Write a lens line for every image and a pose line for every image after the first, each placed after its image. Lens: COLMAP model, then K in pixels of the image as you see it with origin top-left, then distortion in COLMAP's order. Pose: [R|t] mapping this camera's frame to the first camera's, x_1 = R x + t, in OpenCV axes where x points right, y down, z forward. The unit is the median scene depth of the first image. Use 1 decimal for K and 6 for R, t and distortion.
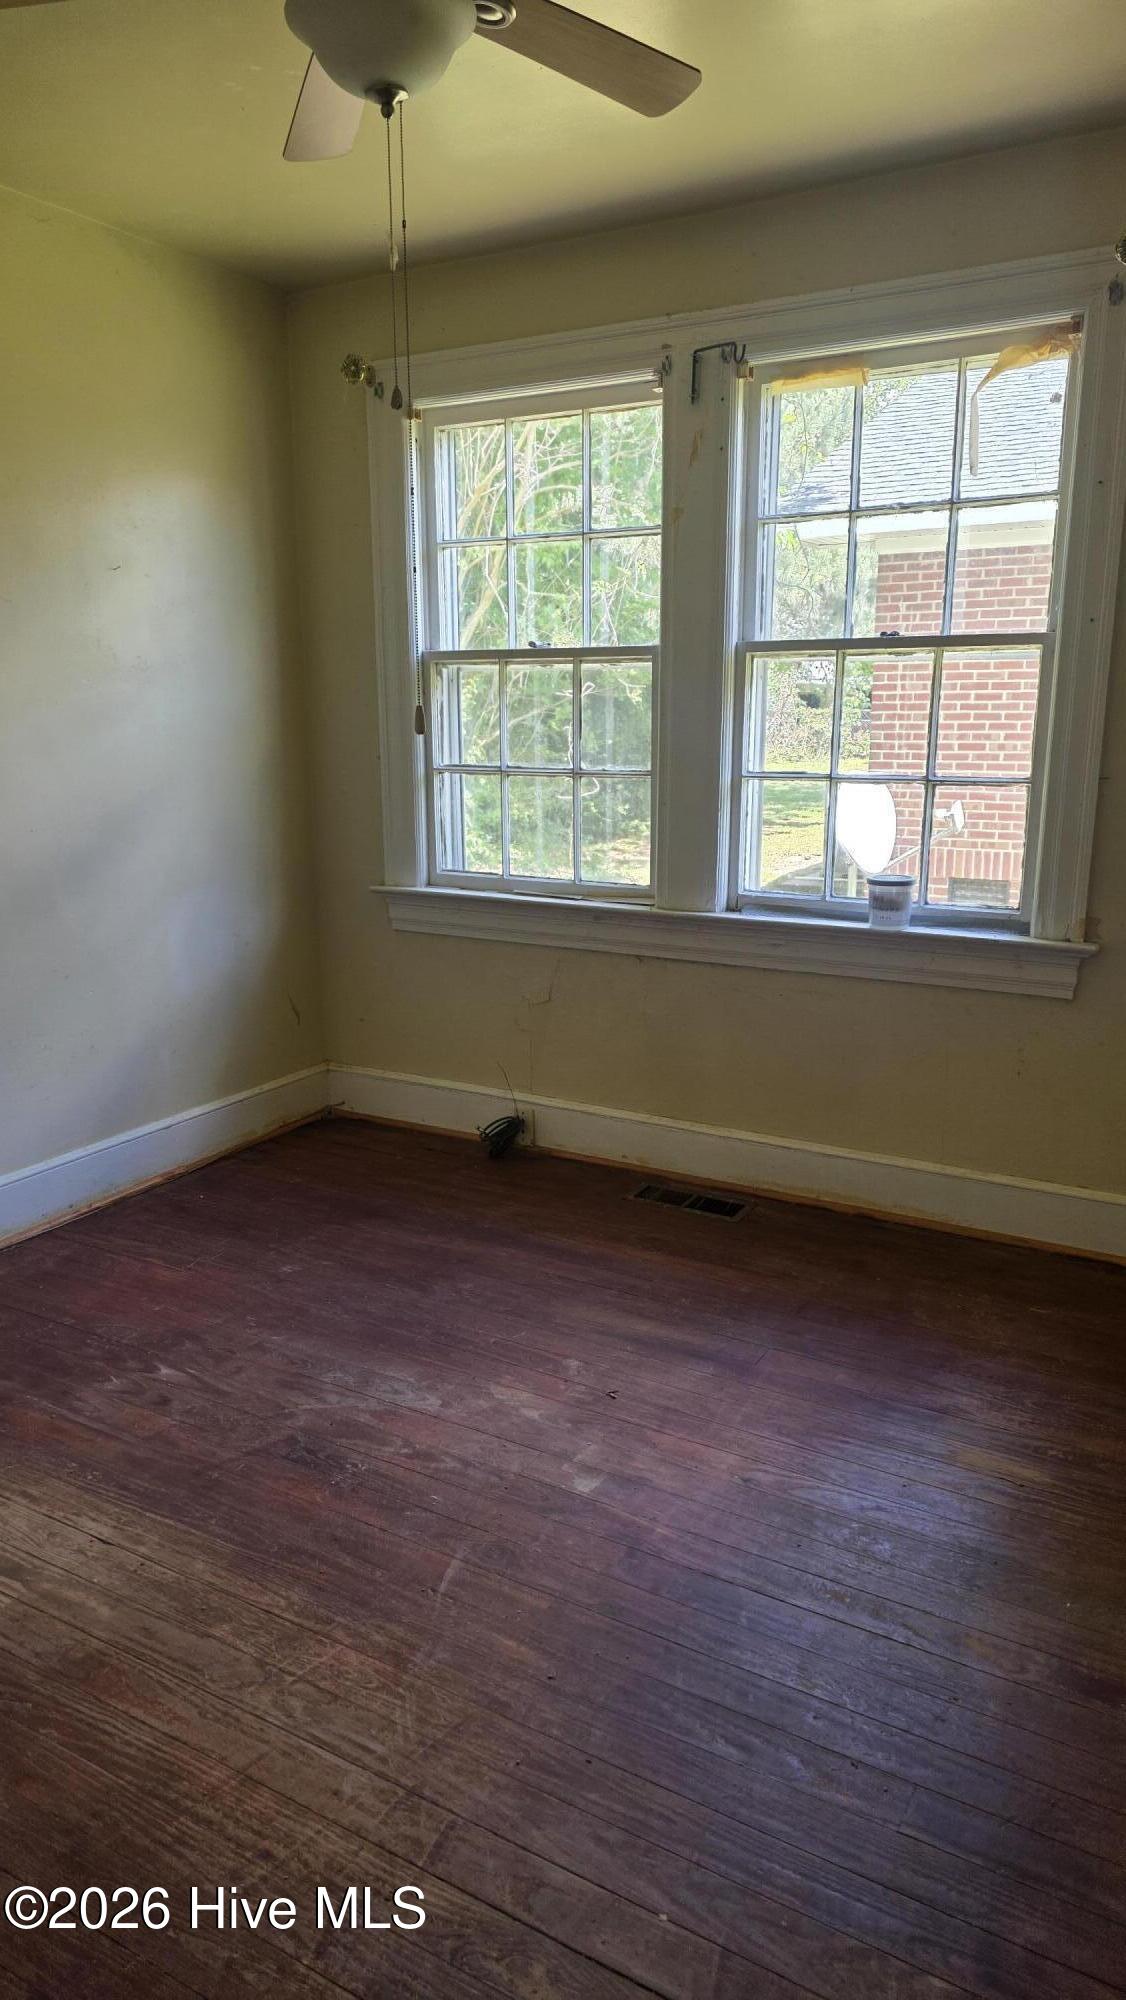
lens RADIAL K [[1308.4, 0, 546.5], [0, 1308.4, 1015.1], [0, 0, 1]] dist [0.048980, -0.031665]
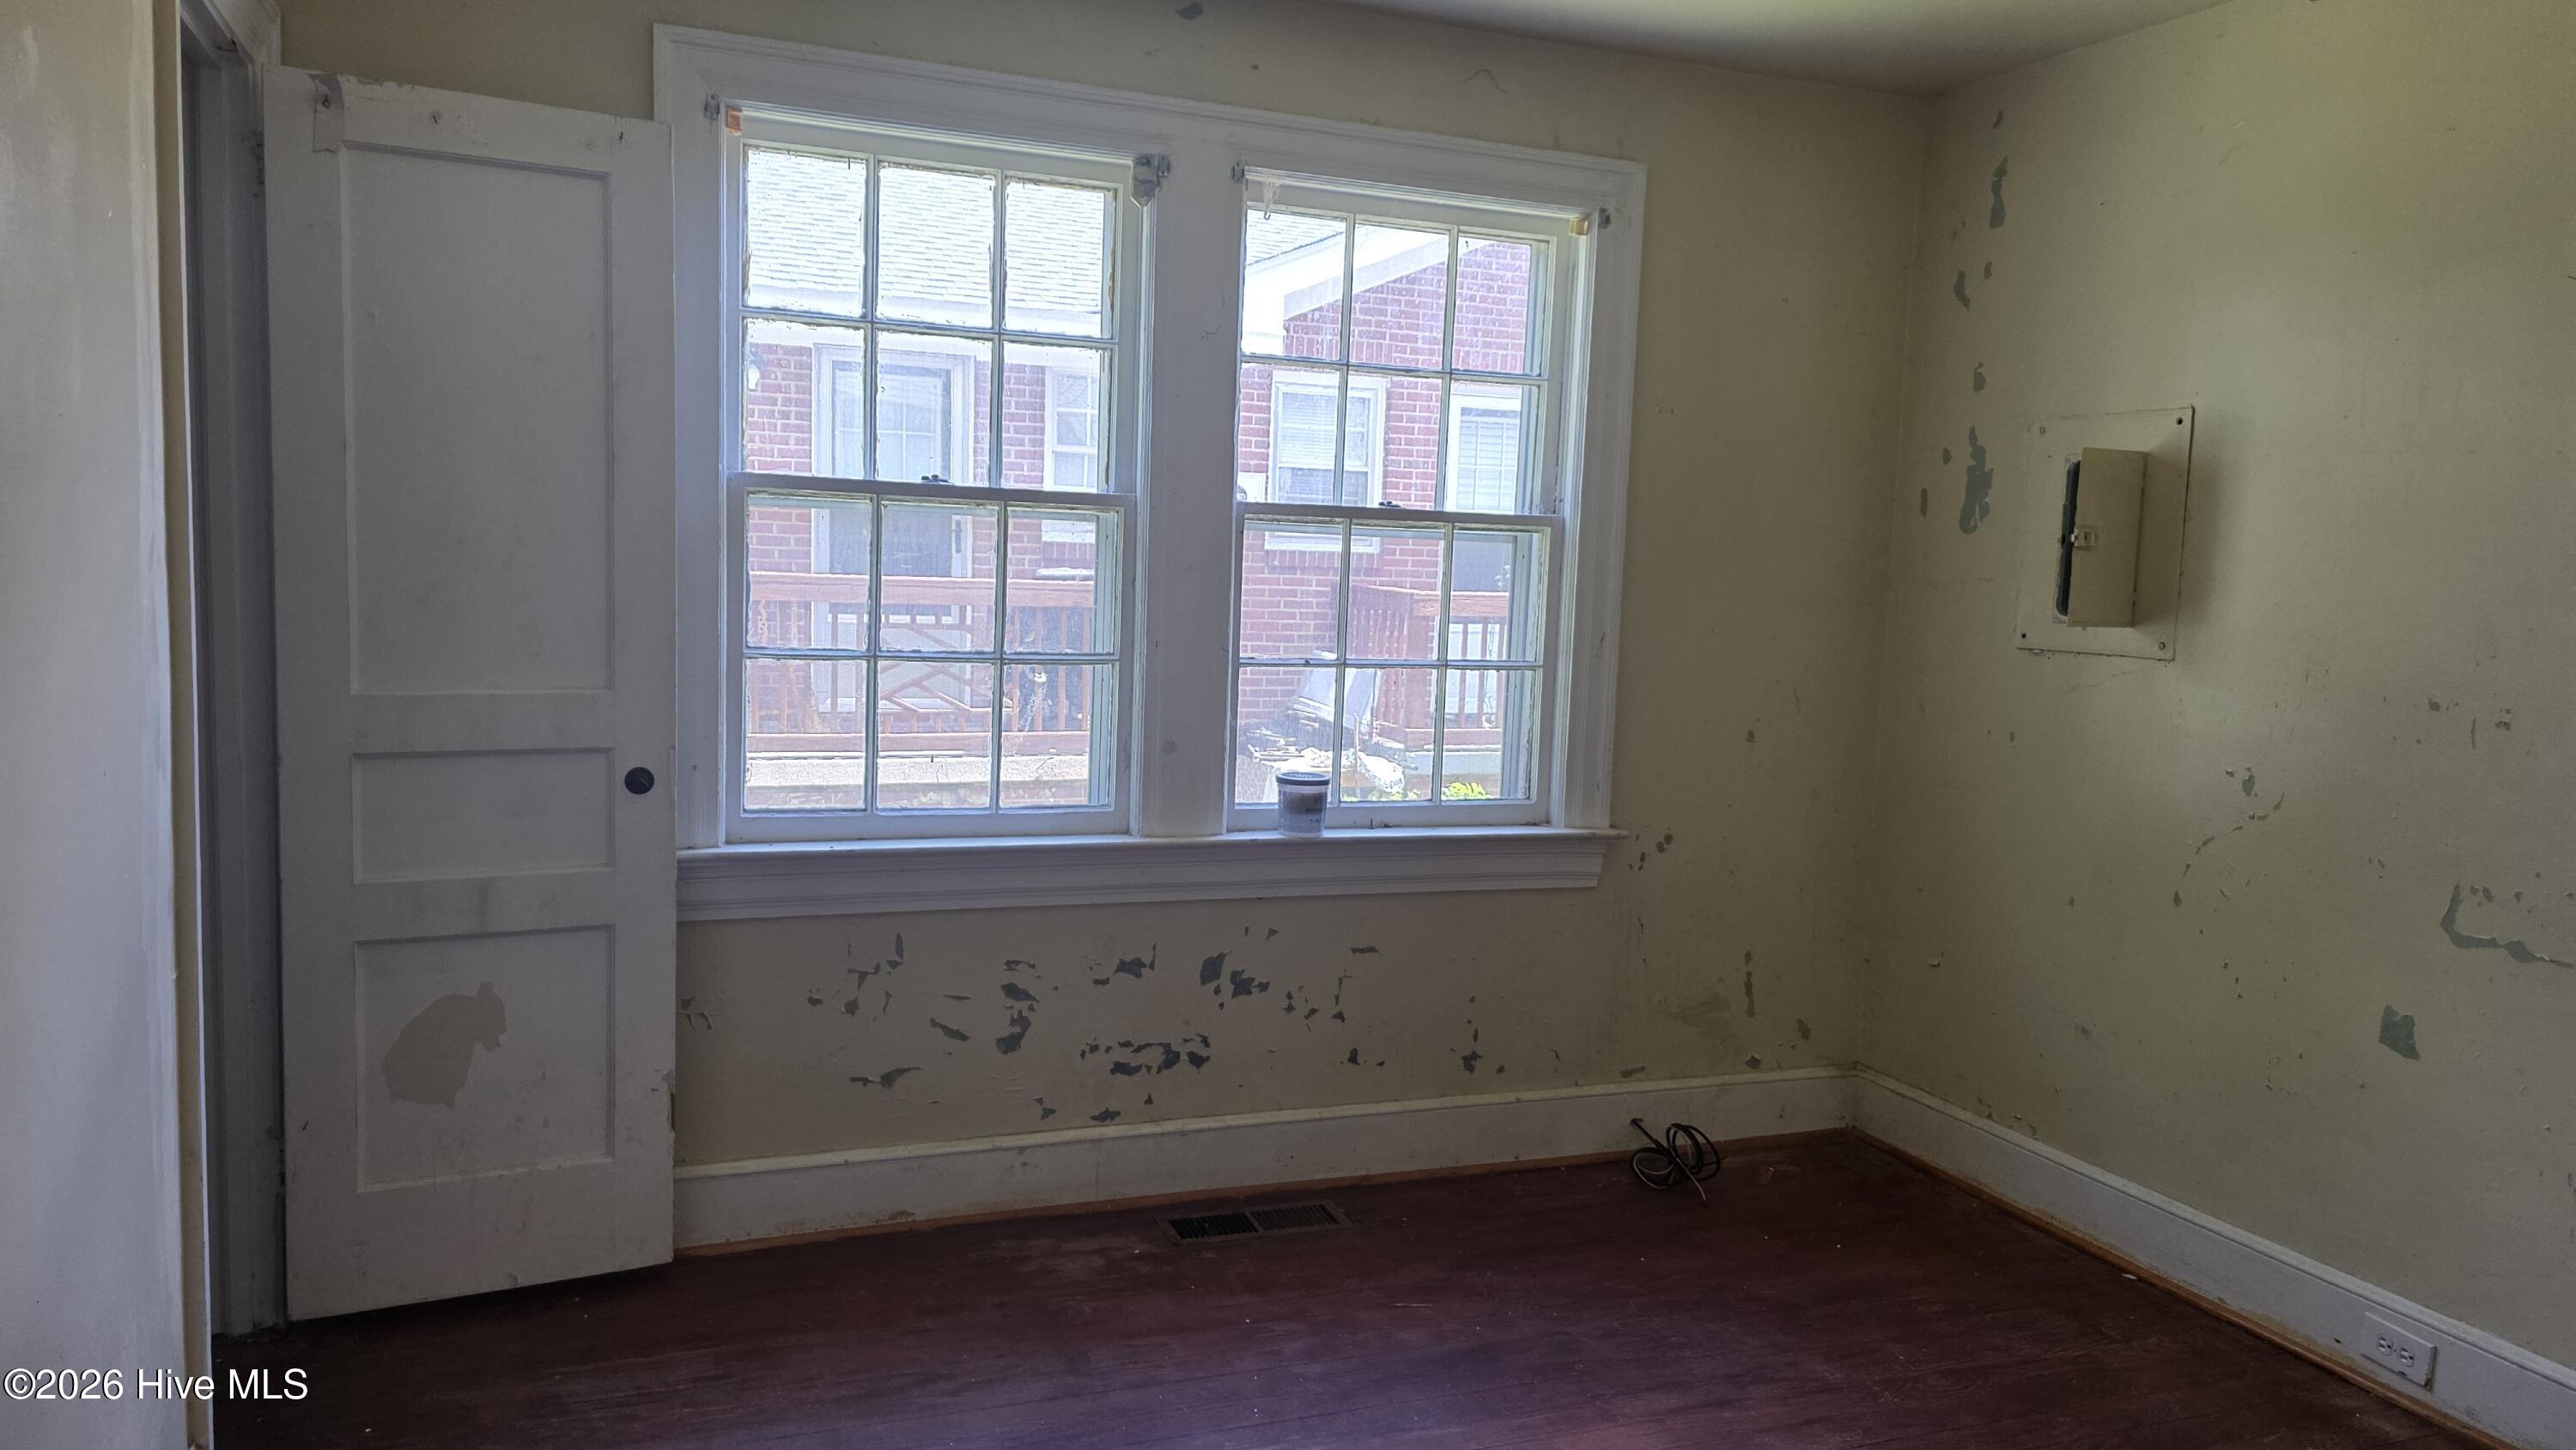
lens RADIAL K [[1685.1, 0, 1254.3], [0, 1685.1, 718.5], [0, 0, 1]] dist [0.048980, -0.031665]
pose [[0.632502, -0.040147, 0.773517, -0.600679], [0.140700, 0.987996, -0.063771, -0.076585], [-0.761672, 0.149169, 0.630559, 0.328285]]
